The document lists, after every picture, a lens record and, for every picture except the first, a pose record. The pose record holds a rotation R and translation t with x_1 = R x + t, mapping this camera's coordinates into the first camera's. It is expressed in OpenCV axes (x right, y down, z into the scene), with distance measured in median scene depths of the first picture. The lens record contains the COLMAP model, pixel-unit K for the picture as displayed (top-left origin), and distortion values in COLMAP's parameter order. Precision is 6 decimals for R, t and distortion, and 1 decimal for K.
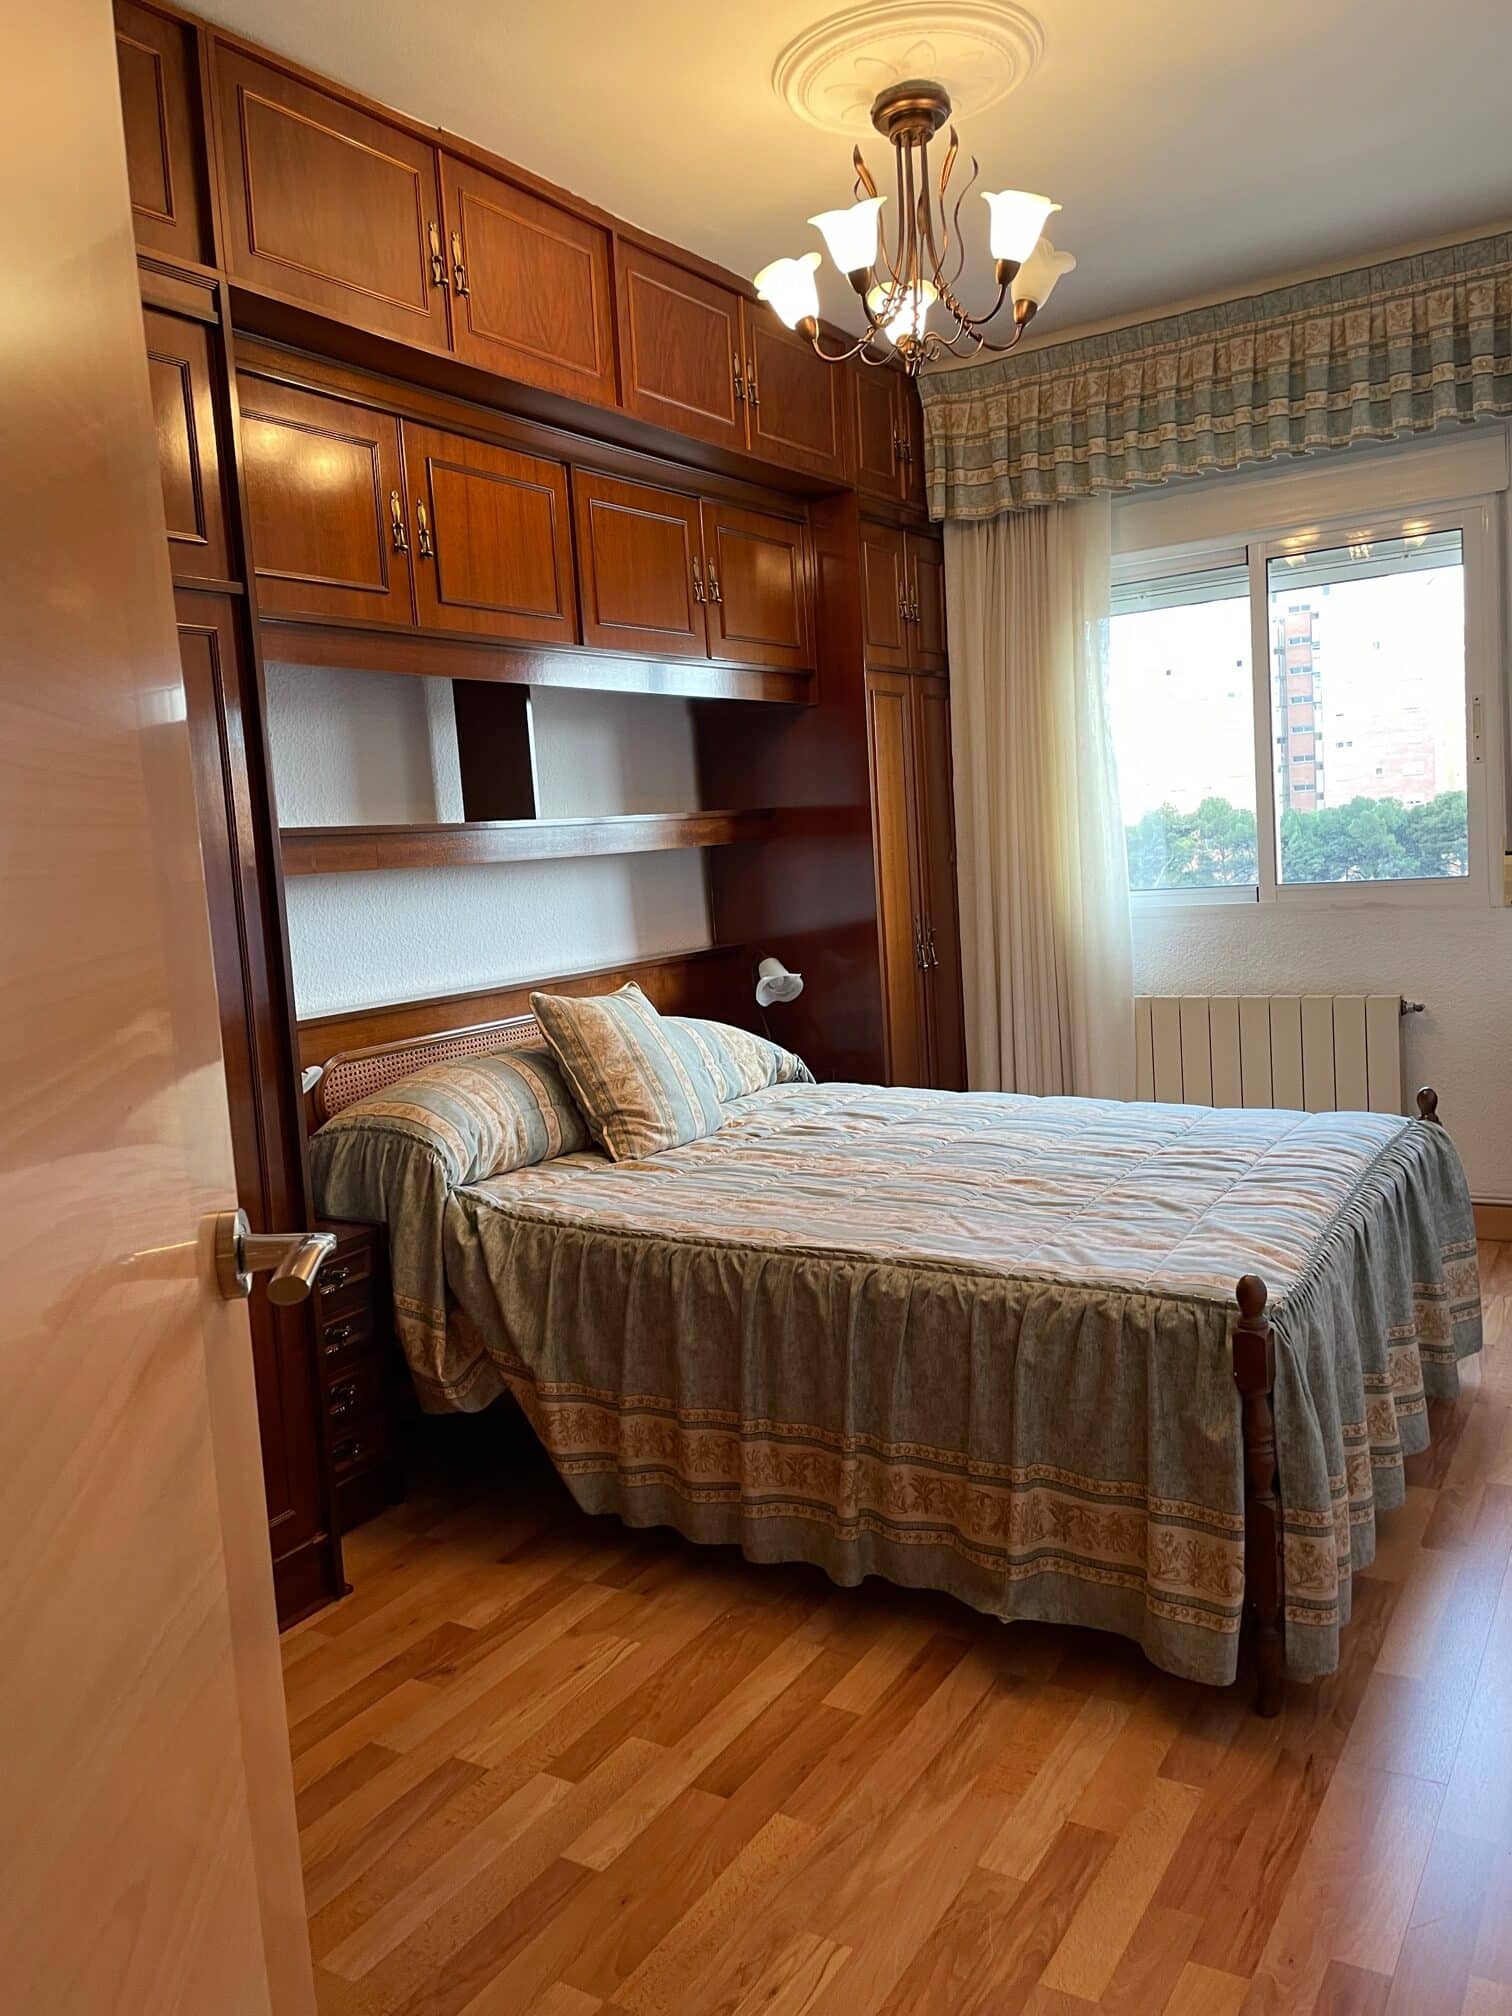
lens RADIAL K [[1513.0, 0, 758.3], [0, 1513.0, 995.2], [0, 0, 1]] dist [0.079829, -0.113696]
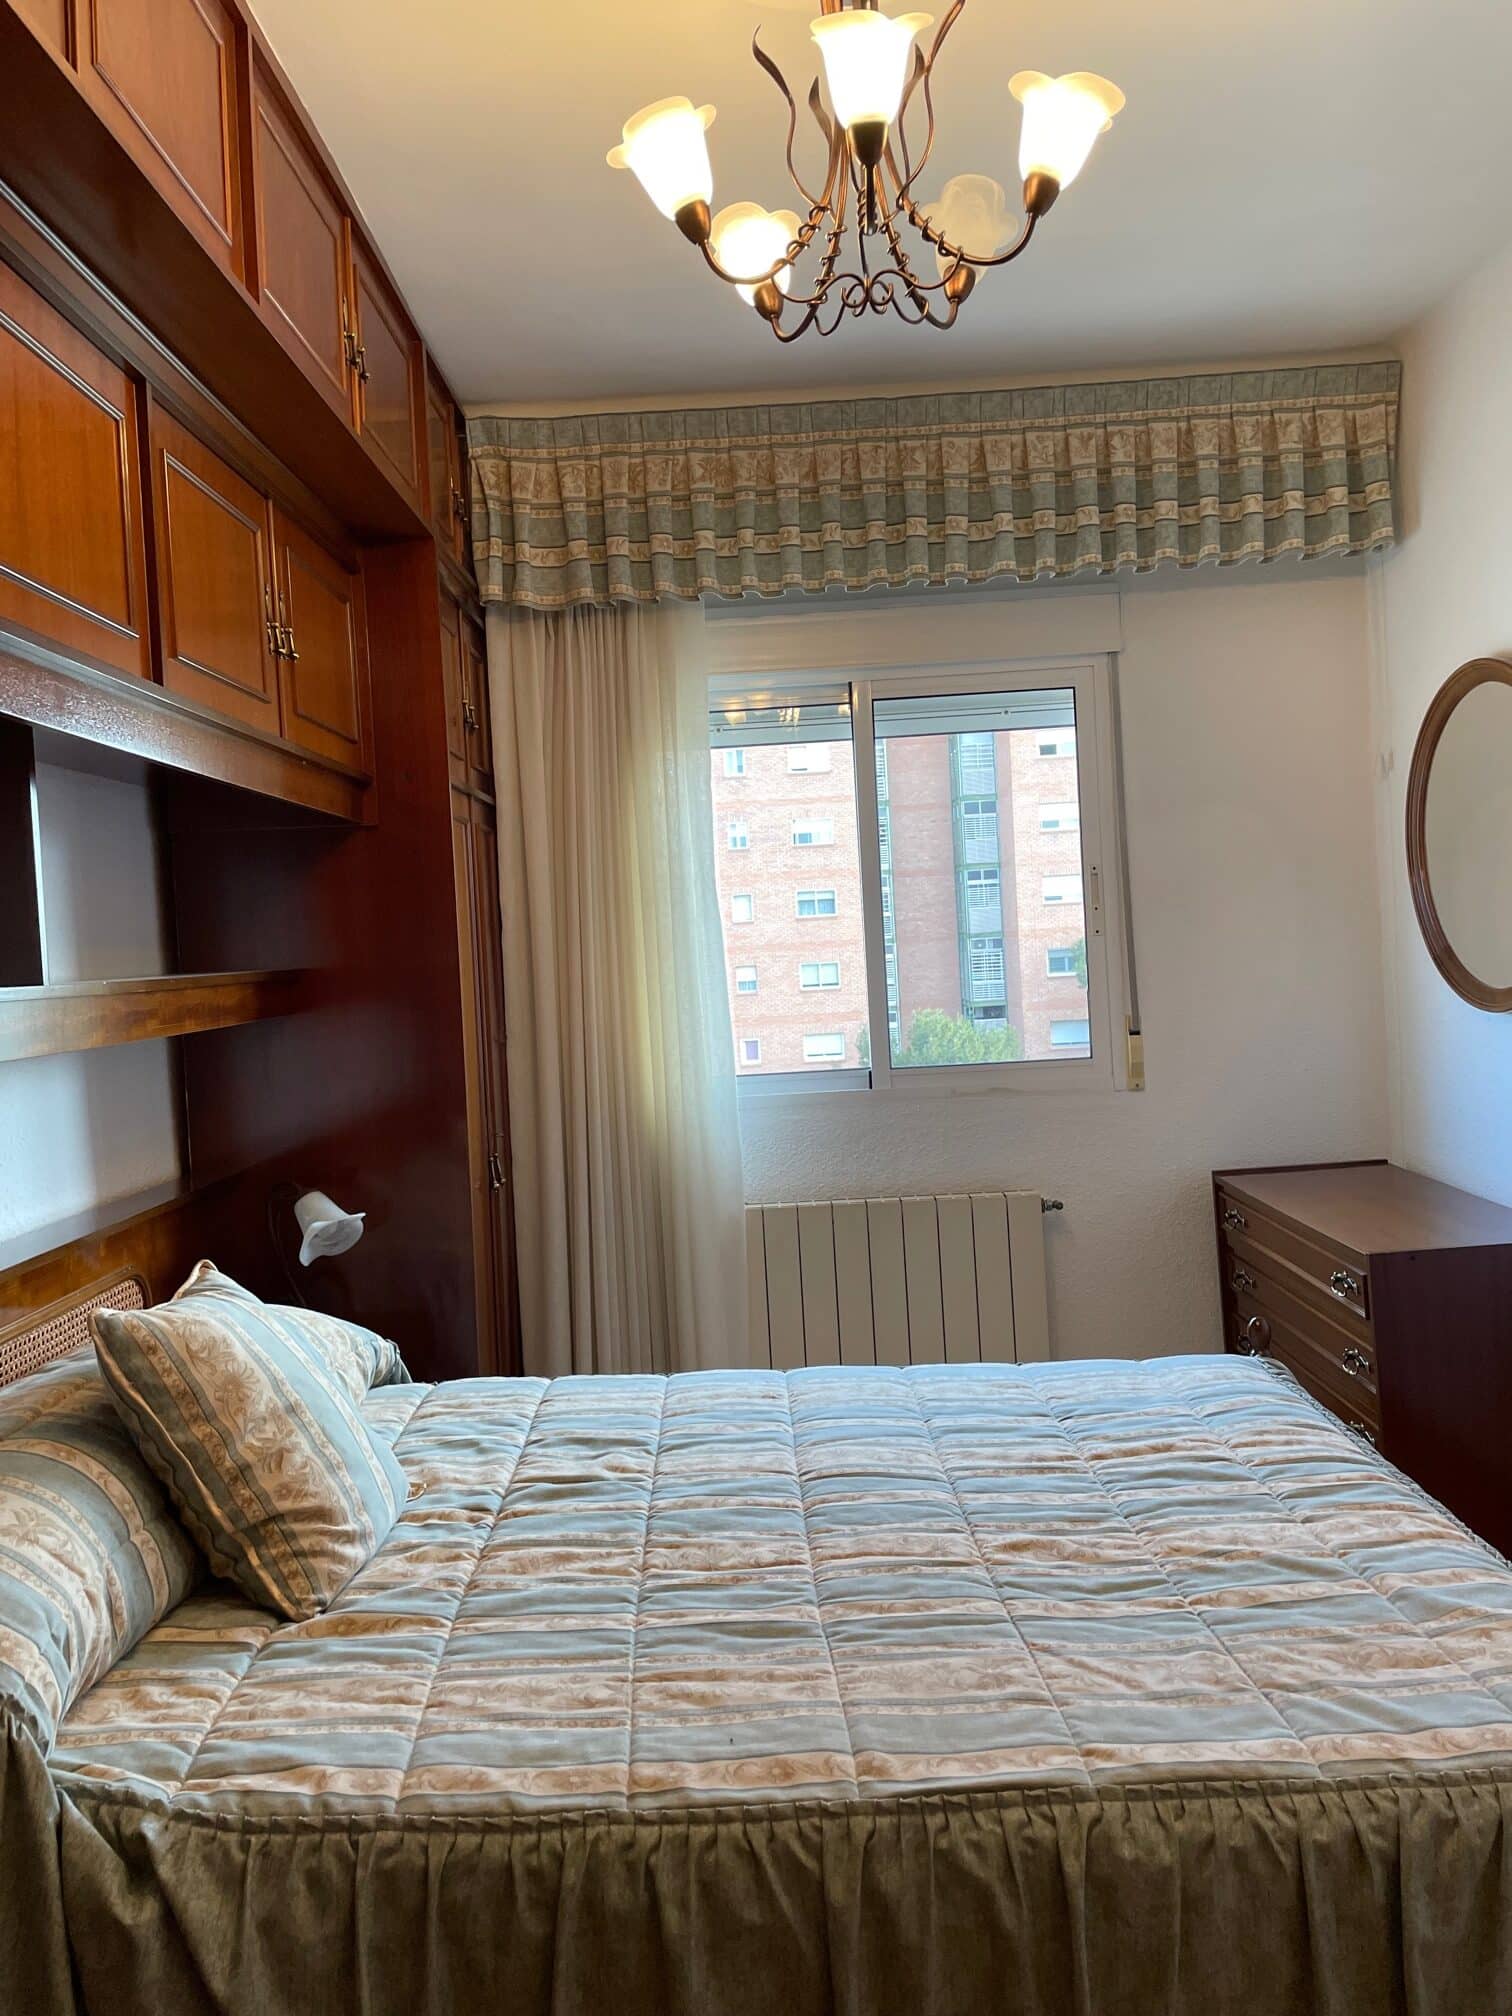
lens RADIAL K [[1513.0, 0, 758.3], [0, 1513.0, 995.2], [0, 0, 1]] dist [0.079829, -0.113696]
pose [[0.851194, 0.007331, 0.524799, -0.232719], [0.050088, 0.994204, -0.095128, -0.048572], [-0.522455, 0.107259, 0.845894, 0.413131]]
